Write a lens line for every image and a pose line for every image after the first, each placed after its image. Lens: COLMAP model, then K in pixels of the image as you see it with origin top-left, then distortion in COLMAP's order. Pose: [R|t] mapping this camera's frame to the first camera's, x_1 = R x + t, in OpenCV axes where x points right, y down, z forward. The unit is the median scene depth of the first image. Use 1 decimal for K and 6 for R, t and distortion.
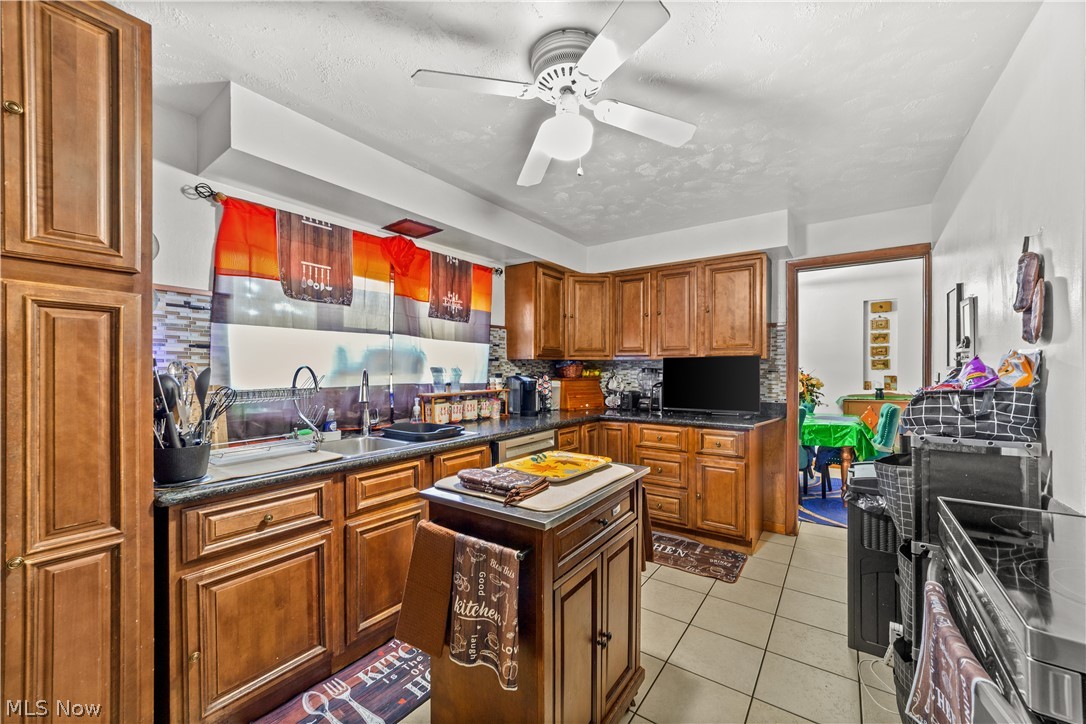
lens RADIAL K [[429.5, 0, 543.0], [0, 429.5, 362.0], [0, 0, 1]] dist [-0.000227, 0.000085]
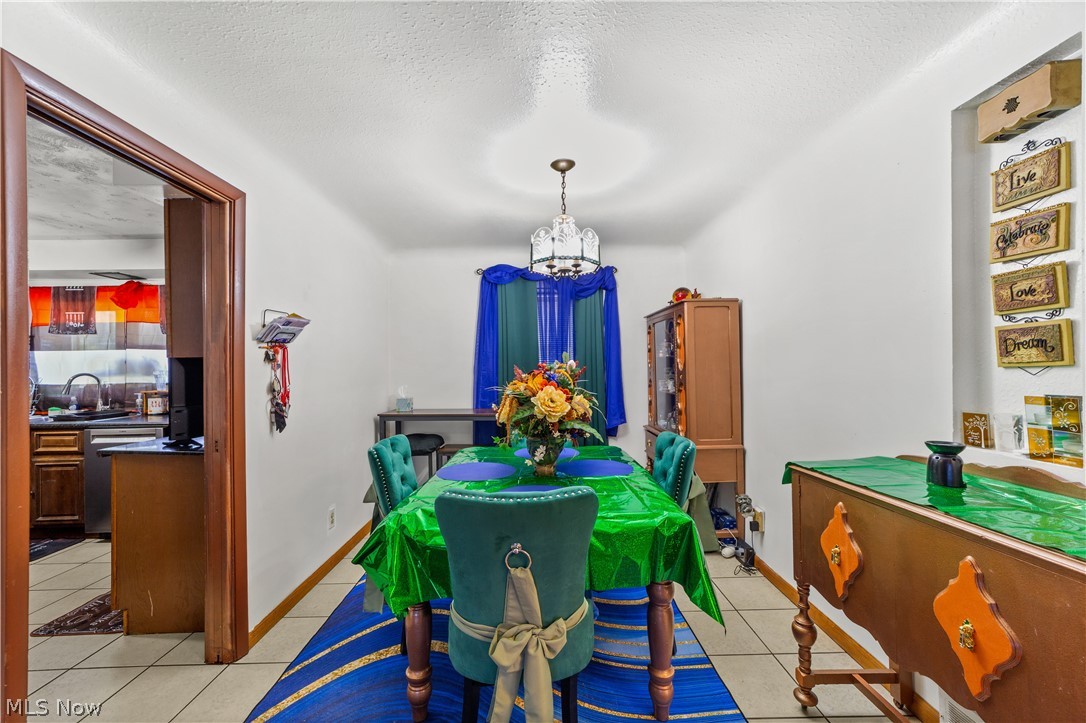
lens RADIAL K [[420.4, 0, 543.0], [0, 420.4, 361.5], [0, 0, 1]] dist [-0.005120, 0.000266]
pose [[0.589072, -0.015830, -0.807925, 1.553802], [0.025072, 0.999685, -0.001307, 0.014830], [0.807691, -0.019486, 0.589283, 1.232033]]
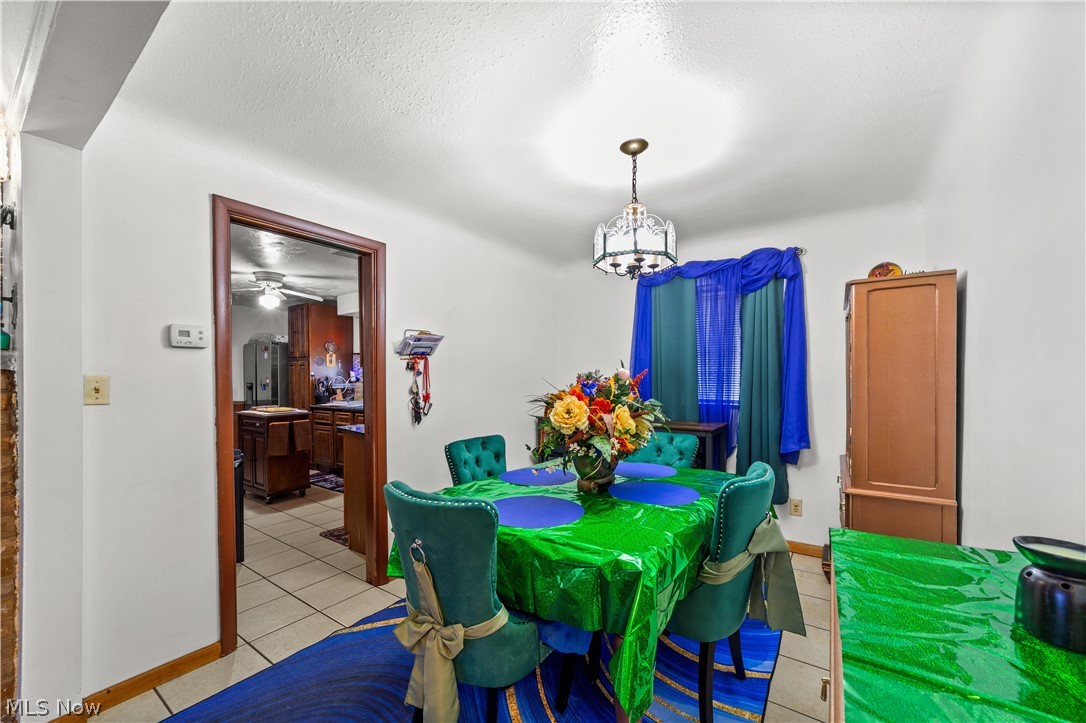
lens RADIAL K [[420.4, 0, 545.4], [0, 420.4, 382.5], [0, 0, 1]] dist [0.000118, 0.000226]
pose [[0.015331, 0.017226, -0.999734, 1.649078], [0.019499, 0.999656, 0.017524, 0.020839], [0.999692, -0.019763, 0.014990, 1.587543]]
